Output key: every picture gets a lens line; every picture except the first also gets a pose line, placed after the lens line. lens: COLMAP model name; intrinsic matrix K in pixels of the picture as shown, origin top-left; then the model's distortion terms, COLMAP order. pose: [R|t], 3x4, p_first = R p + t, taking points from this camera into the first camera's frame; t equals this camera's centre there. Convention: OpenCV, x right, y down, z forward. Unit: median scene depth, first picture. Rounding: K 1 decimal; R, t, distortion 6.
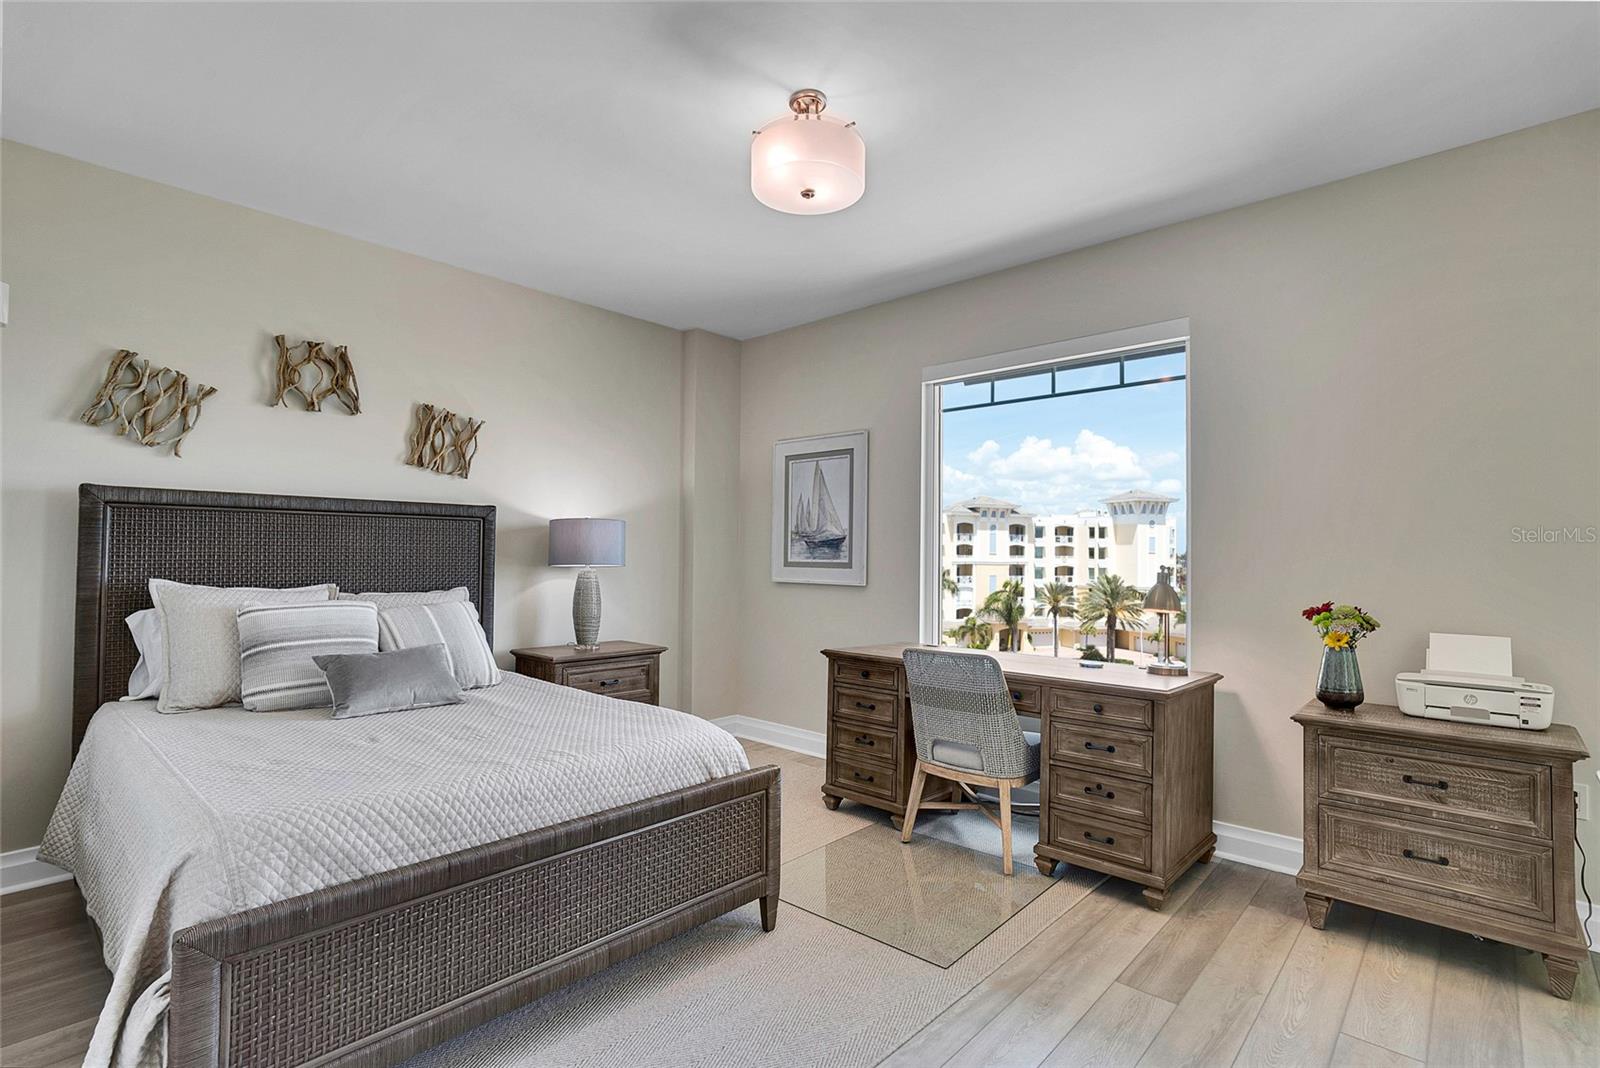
lens RADIAL K [[757.9, 0, 803.6], [0, 757.9, 556.1], [0, 0, 1]] dist [-0.004837, 0.000957]
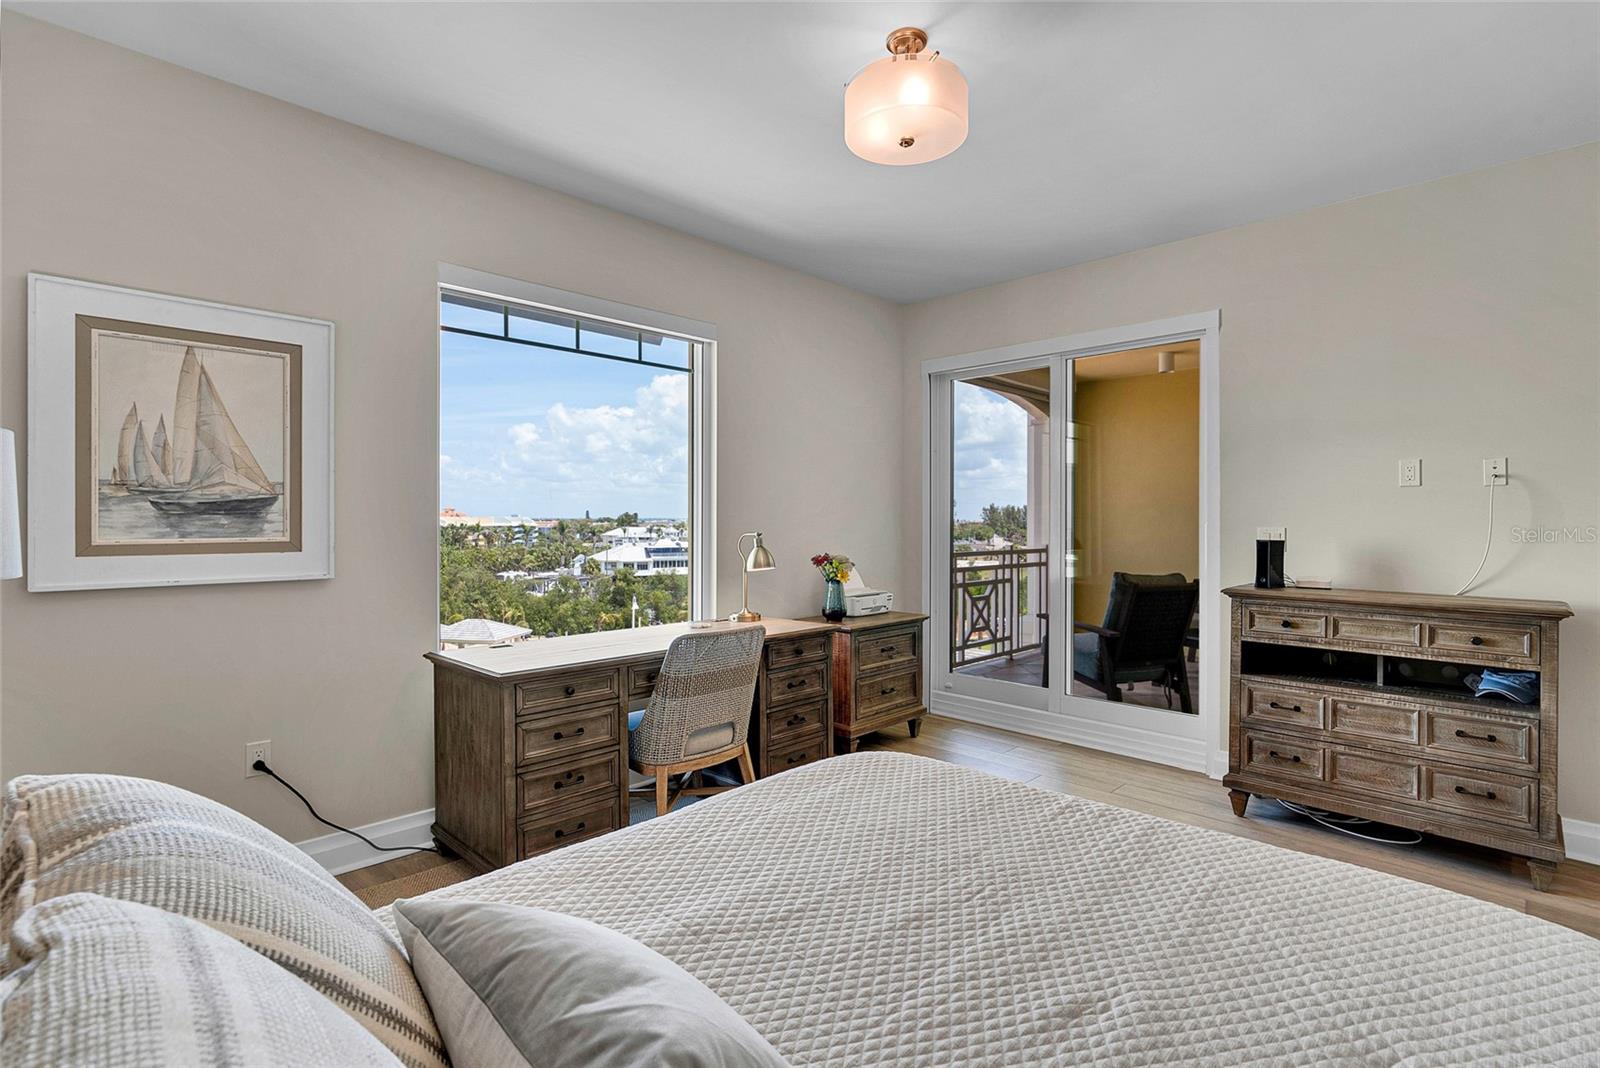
lens RADIAL K [[757.9, 0, 802.5], [0, 757.9, 523.2], [0, 0, 1]] dist [-0.004837, 0.000957]
pose [[0.042105, -0.016119, 0.998983, -0.504014], [-0.001036, 0.999869, 0.016177, -0.014946], [-0.999113, -0.001716, 0.042082, 0.583561]]
